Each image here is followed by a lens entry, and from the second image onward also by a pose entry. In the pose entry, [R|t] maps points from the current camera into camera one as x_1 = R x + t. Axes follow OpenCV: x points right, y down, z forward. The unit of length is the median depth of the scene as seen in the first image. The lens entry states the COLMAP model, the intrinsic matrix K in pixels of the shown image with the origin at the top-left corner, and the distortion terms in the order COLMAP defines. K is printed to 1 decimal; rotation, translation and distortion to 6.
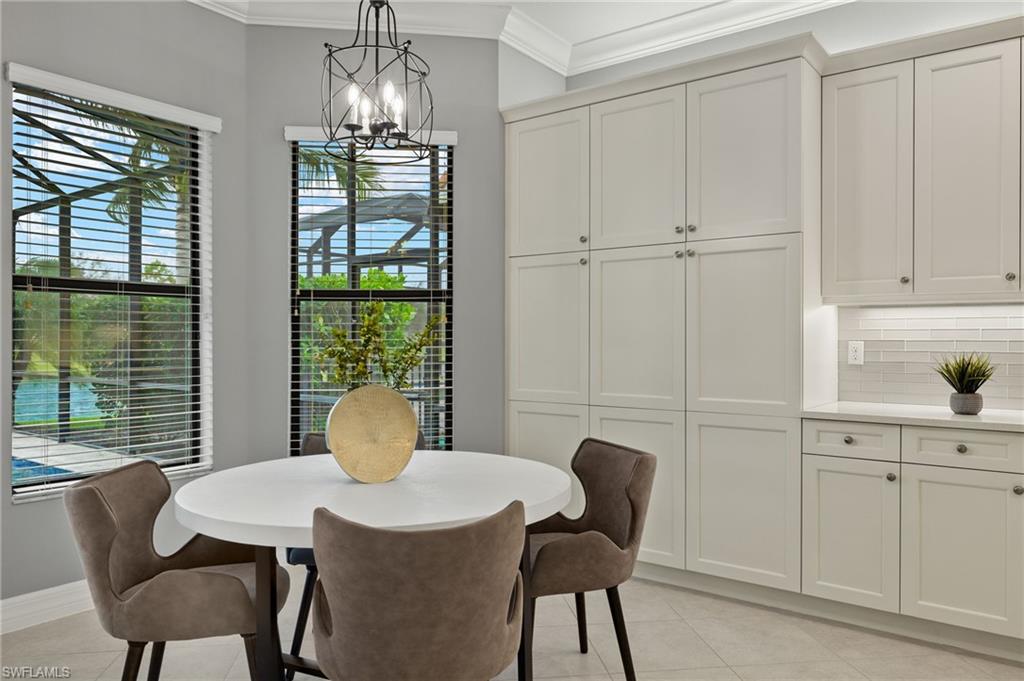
lens RADIAL K [[720.5, 0, 511.1], [0, 720.5, 325.2], [0, 0, 1]] dist [0.080456, 0.000557]
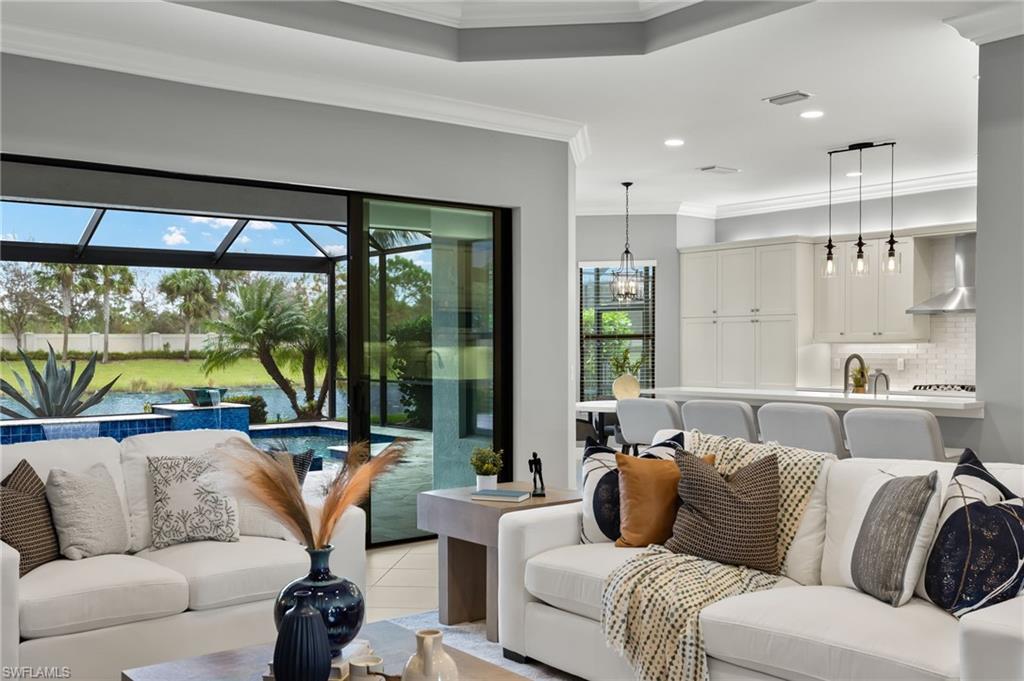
lens RADIAL K [[1079.0, 0, 512.0], [0, 1079.0, 340.5], [0, 0, 1]] dist [0.000917, -0.011885]
pose [[0.972632, -0.002341, -0.232339, 0.277674], [0.005183, 0.999919, 0.011624, -0.077721], [0.232293, -0.012510, 0.972565, -2.448363]]
